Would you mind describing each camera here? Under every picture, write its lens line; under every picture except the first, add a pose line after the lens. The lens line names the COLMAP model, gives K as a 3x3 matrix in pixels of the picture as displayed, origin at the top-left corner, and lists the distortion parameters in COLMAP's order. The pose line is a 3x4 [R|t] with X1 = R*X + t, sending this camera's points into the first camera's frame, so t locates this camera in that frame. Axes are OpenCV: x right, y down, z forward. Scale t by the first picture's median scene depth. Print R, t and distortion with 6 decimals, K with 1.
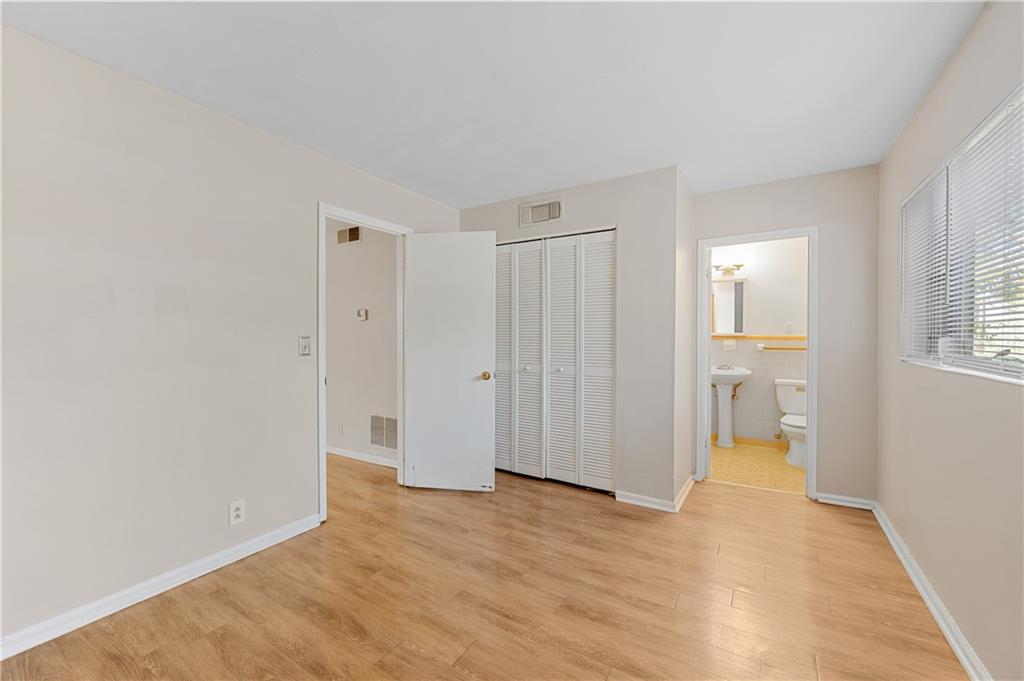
lens RADIAL K [[412.7, 0, 499.0], [0, 412.7, 341.9], [0, 0, 1]] dist [-0.000817, -0.000072]
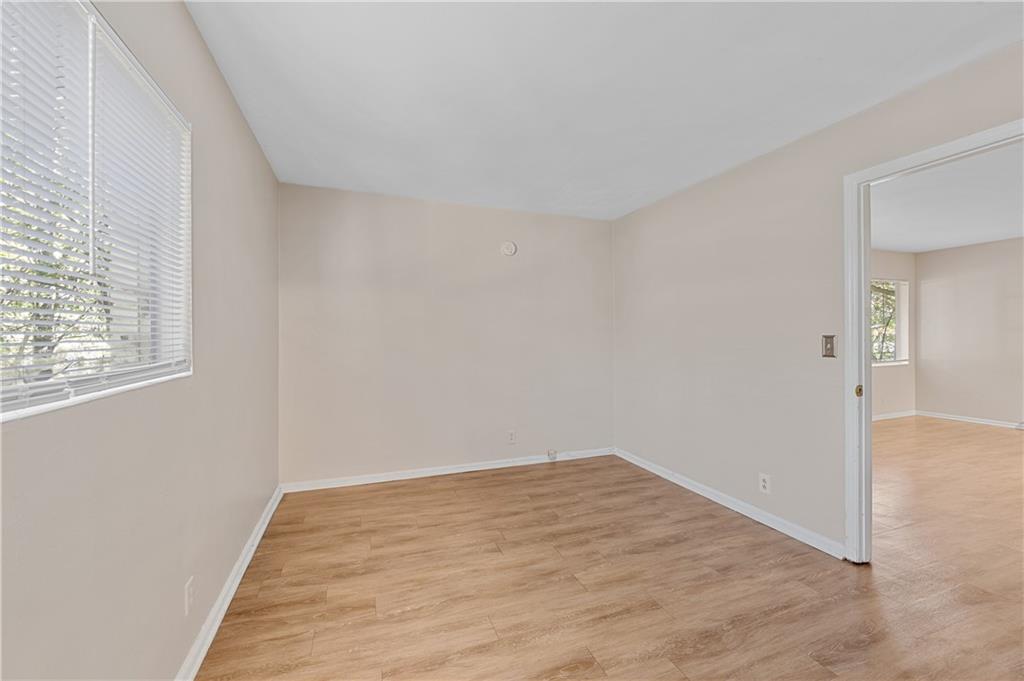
lens RADIAL K [[412.1, 0, 511.9], [0, 412.1, 331.7], [0, 0, 1]] dist [-0.000436, 0.000102]
pose [[-0.590371, -0.005141, -0.807116, 0.903155], [-0.010539, 0.999944, 0.001339, -0.024071], [0.807064, 0.009297, -0.590391, 1.317344]]
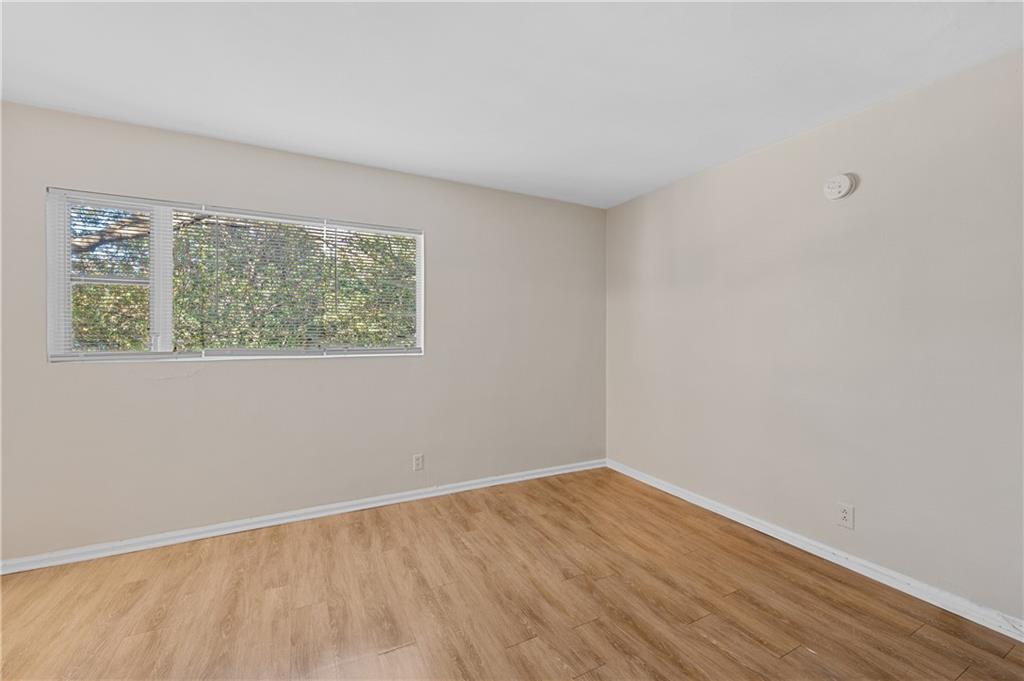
lens RADIAL K [[412.1, 0, 511.9], [0, 412.1, 331.7], [0, 0, 1]] dist [-0.000436, 0.000102]
pose [[-0.873843, 0.005161, 0.486180, -0.483374], [0.007315, 0.999970, 0.002533, -0.038069], [-0.486153, 0.005770, -0.873855, 1.611113]]
